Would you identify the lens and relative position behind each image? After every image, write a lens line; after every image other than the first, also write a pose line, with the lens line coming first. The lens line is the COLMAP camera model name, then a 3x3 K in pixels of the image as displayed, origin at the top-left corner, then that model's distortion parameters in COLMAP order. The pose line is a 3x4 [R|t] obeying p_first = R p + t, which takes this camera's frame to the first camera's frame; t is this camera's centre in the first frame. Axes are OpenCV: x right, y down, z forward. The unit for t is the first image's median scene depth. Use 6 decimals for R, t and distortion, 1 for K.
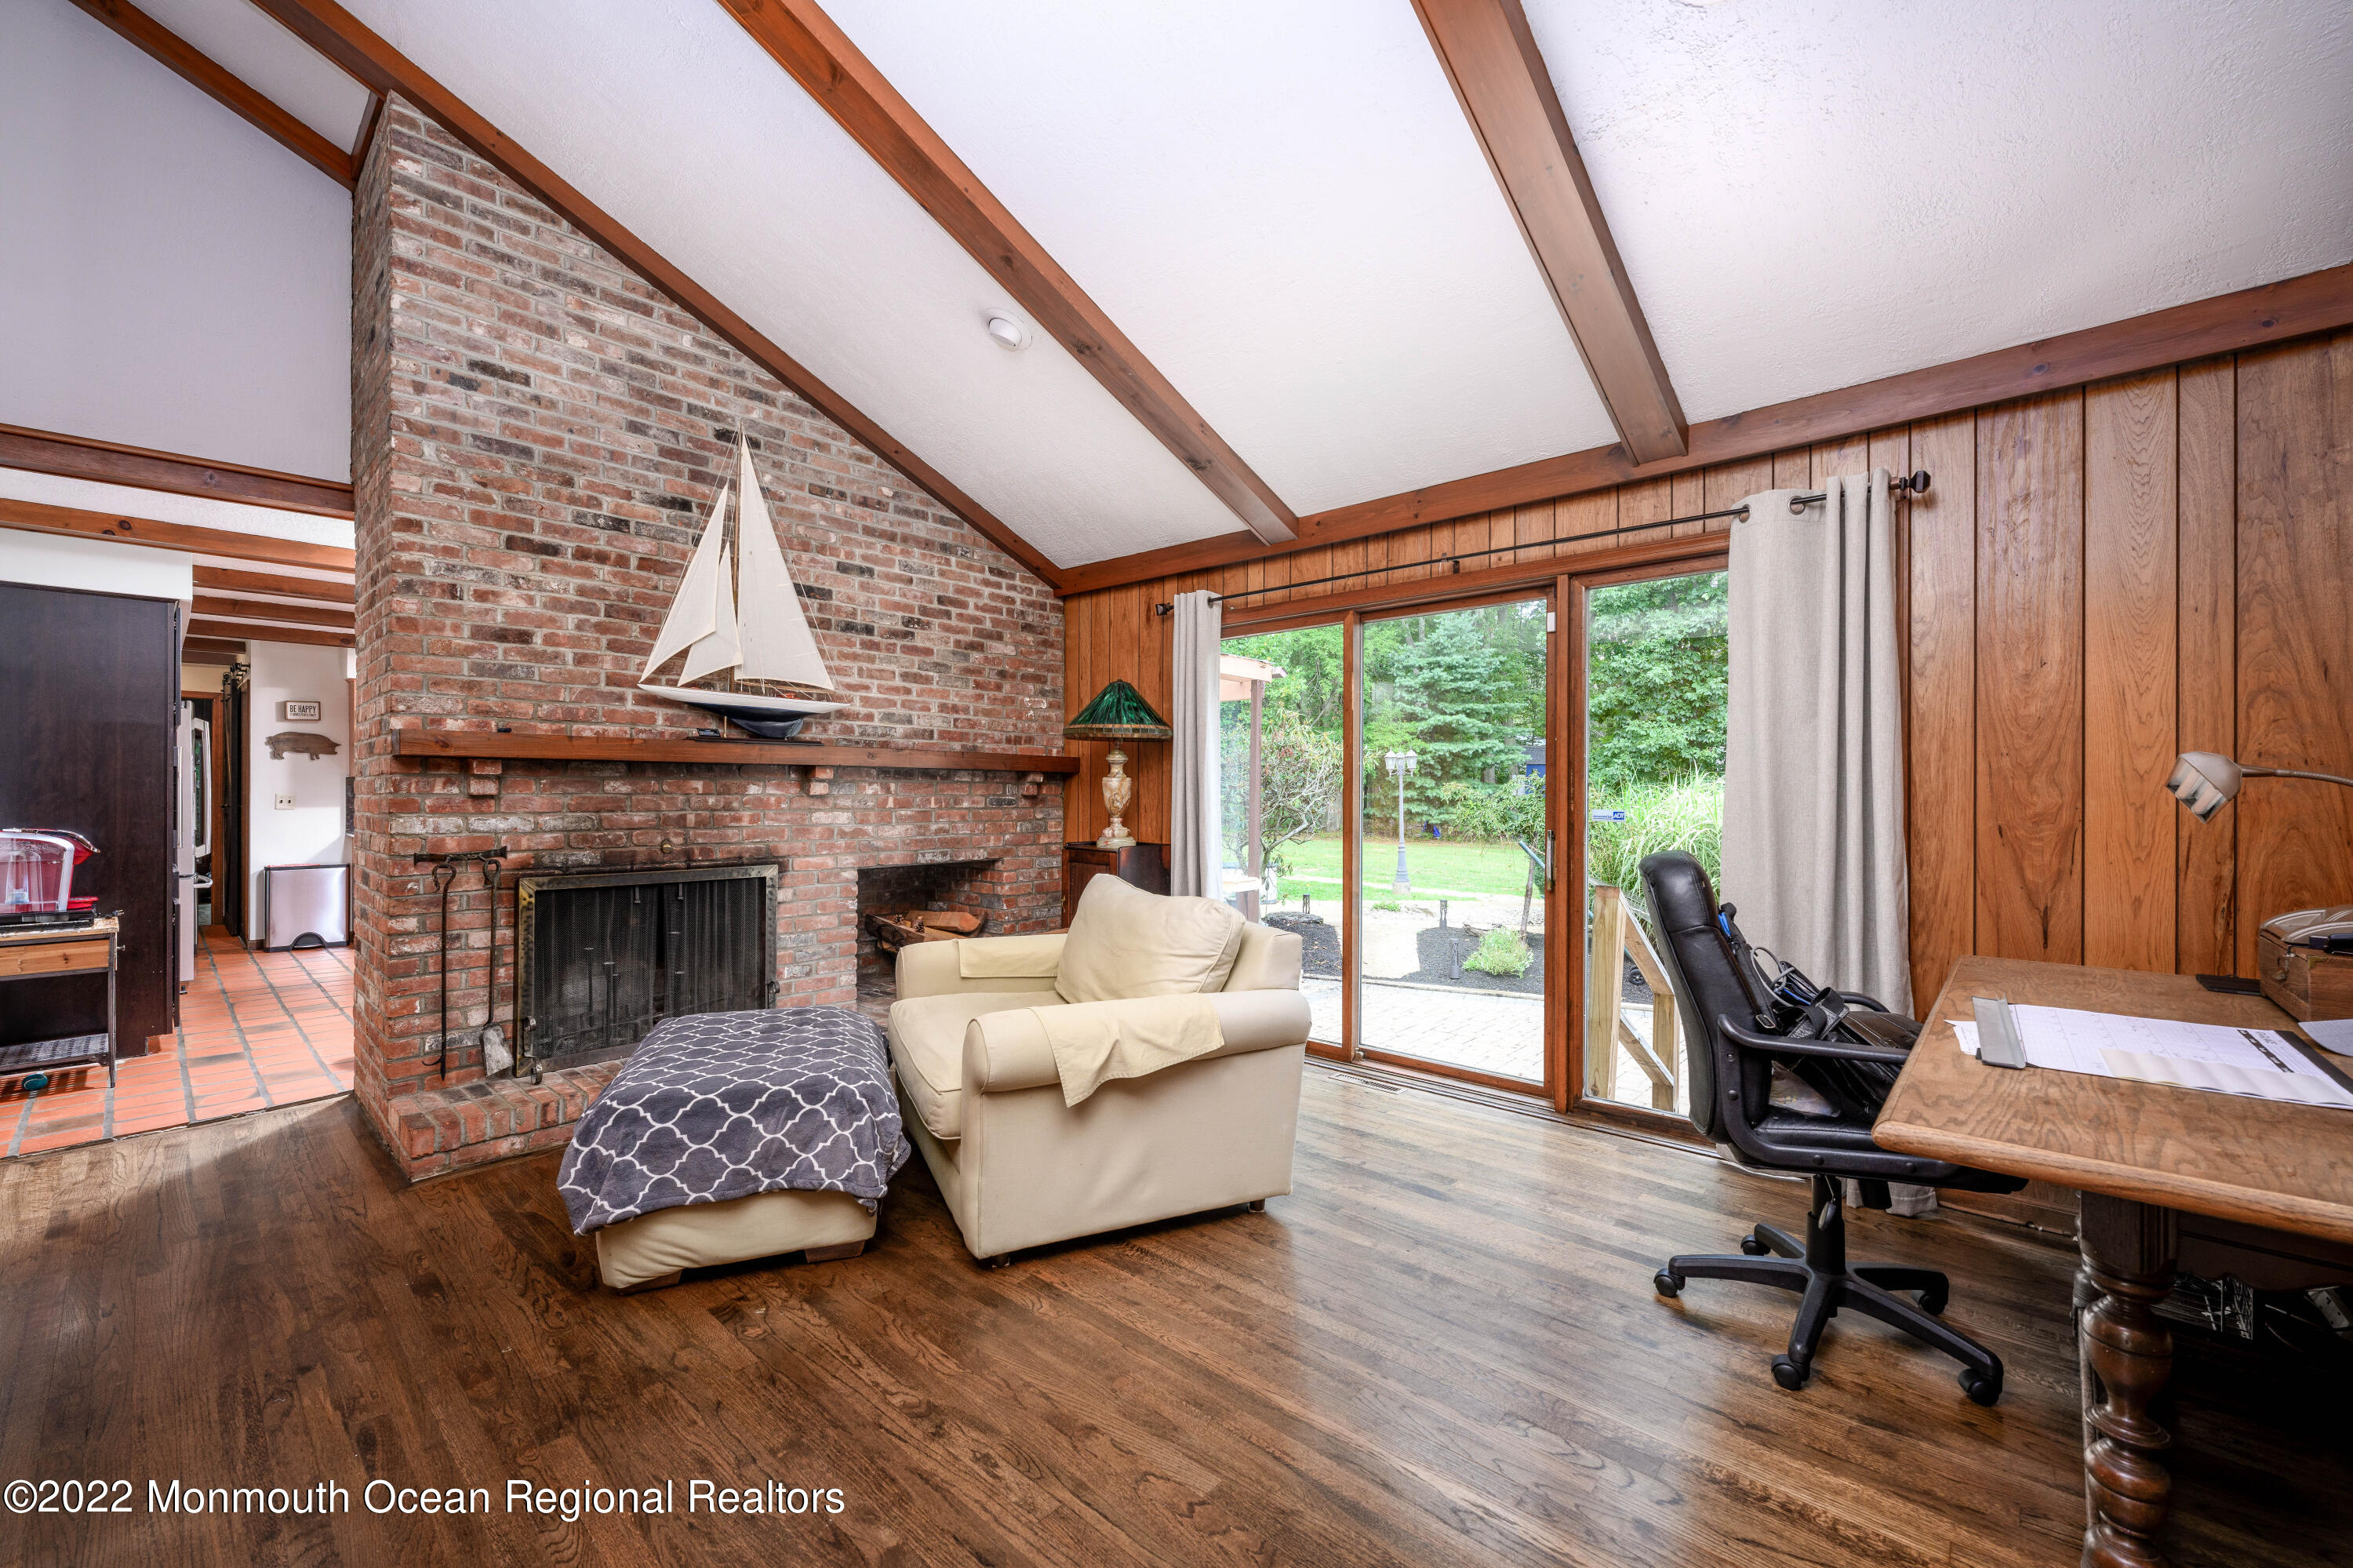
lens RADIAL K [[932.3, 0, 1161.5], [0, 932.3, 786.9], [0, 0, 1]] dist [-0.002317, -0.000027]
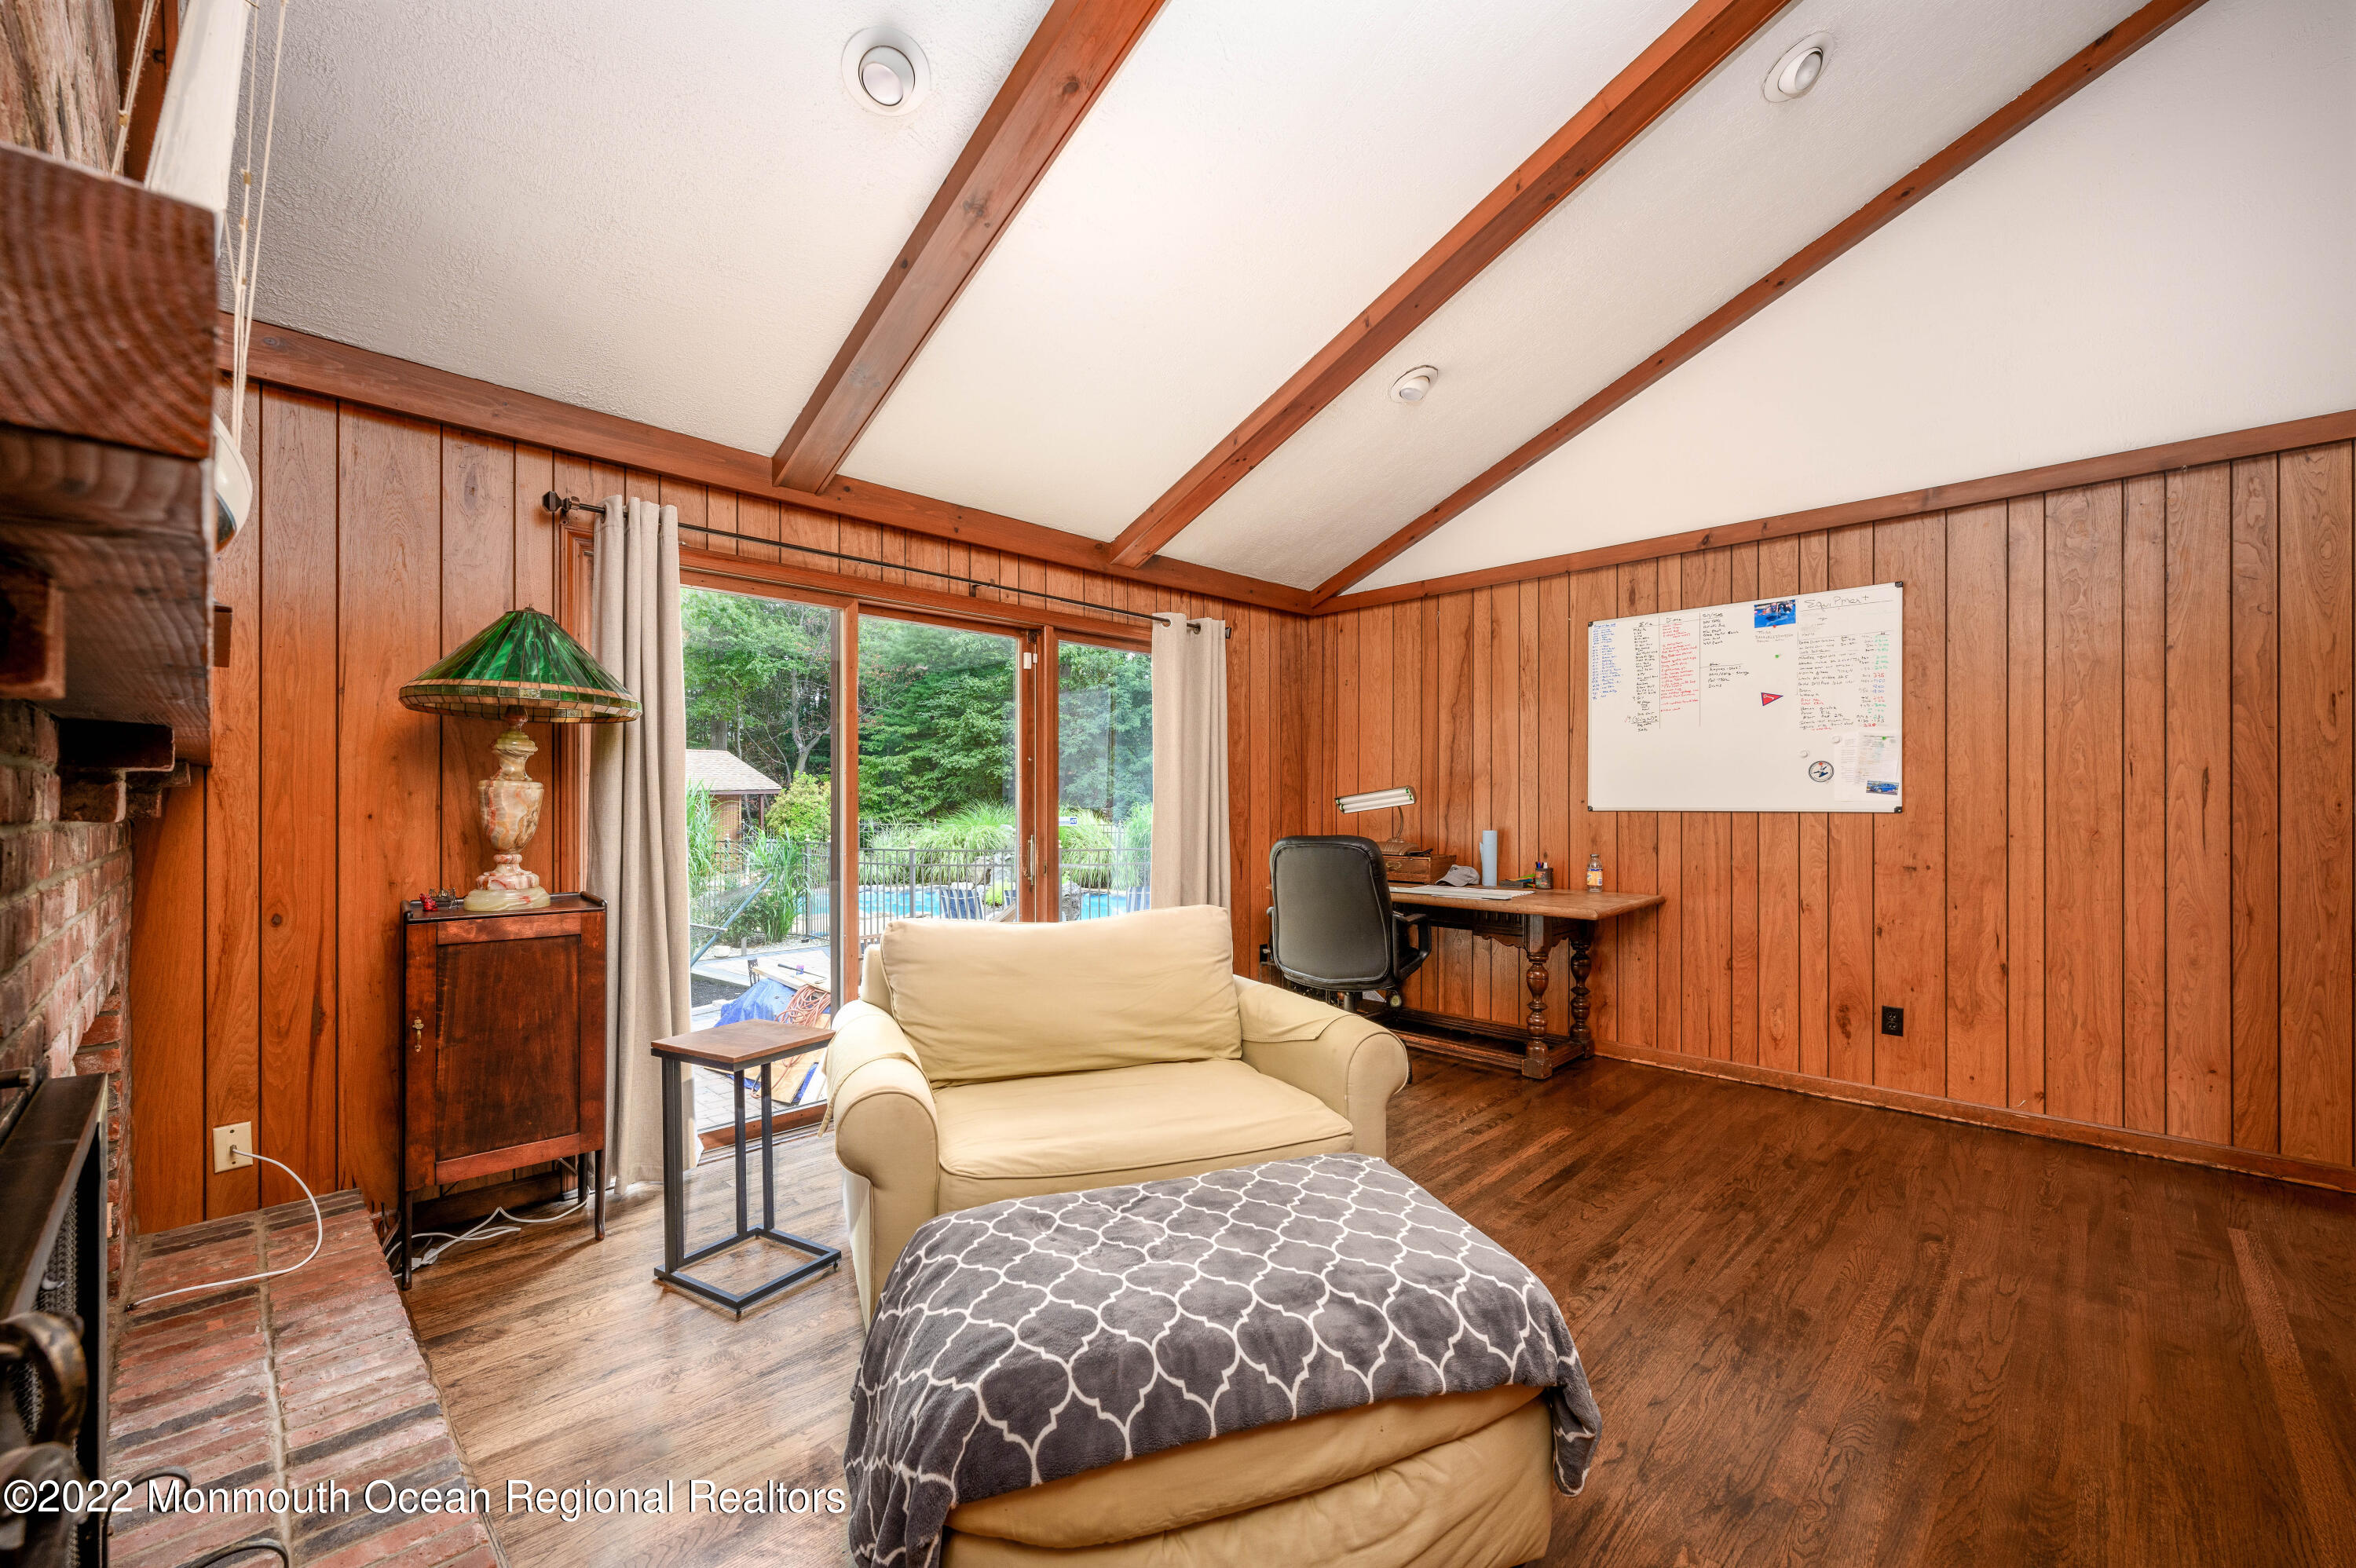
lens RADIAL K [[942.7, 0, 1175.5], [0, 942.7, 799.5], [0, 0, 1]] dist [-0.000137, -0.000103]
pose [[0.046520, 0.003478, 0.998911, -0.725040], [-0.001438, 0.999993, -0.003415, 0.002503], [-0.998916, -0.001277, 0.046525, 0.714302]]
